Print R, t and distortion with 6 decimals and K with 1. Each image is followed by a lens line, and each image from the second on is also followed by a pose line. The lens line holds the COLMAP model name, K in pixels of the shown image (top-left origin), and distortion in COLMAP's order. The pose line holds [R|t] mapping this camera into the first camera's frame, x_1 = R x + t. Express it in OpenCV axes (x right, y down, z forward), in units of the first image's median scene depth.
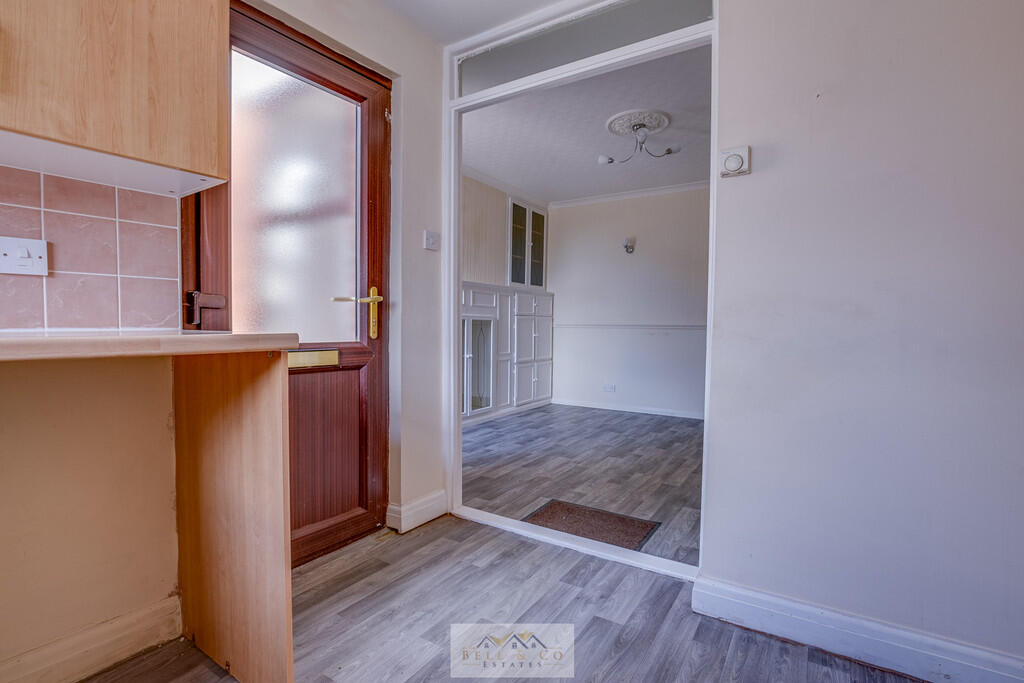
lens RADIAL K [[480.0, 0, 530.1], [0, 480.0, 336.2], [0, 0, 1]] dist [-0.027064, 0.000041]
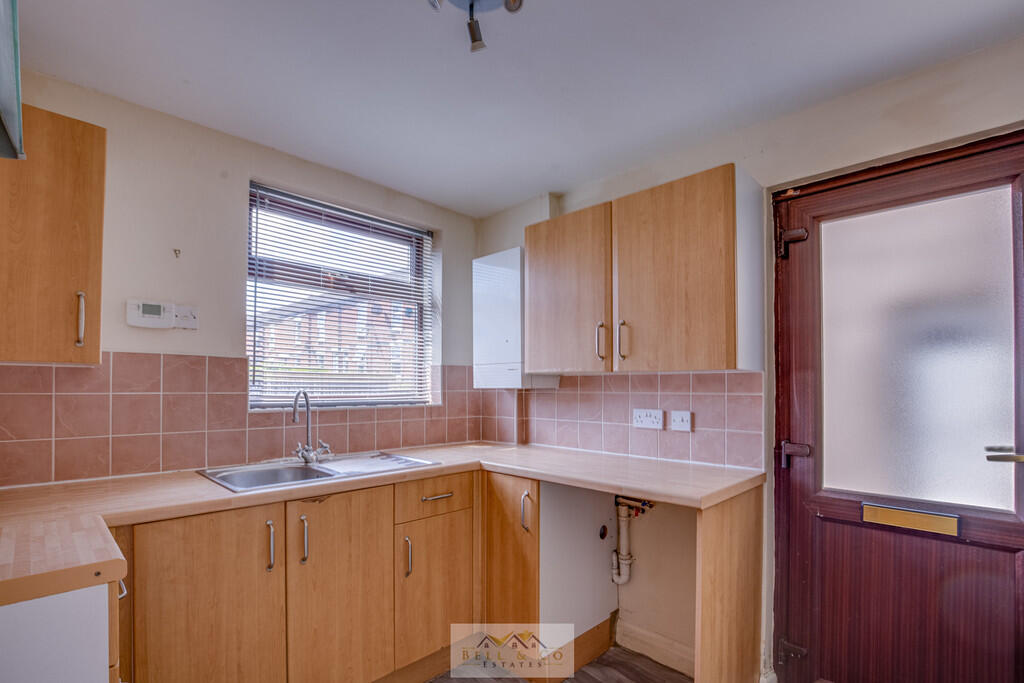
lens RADIAL K [[480.0, 0, 512.8], [0, 480.0, 387.5], [0, 0, 1]] dist [-0.001615, -0.000151]
pose [[-0.217672, -0.003568, -0.976015, 0.756268], [-0.025272, 0.999679, 0.001982, -0.240389], [0.975695, 0.025097, -0.217692, 0.621398]]
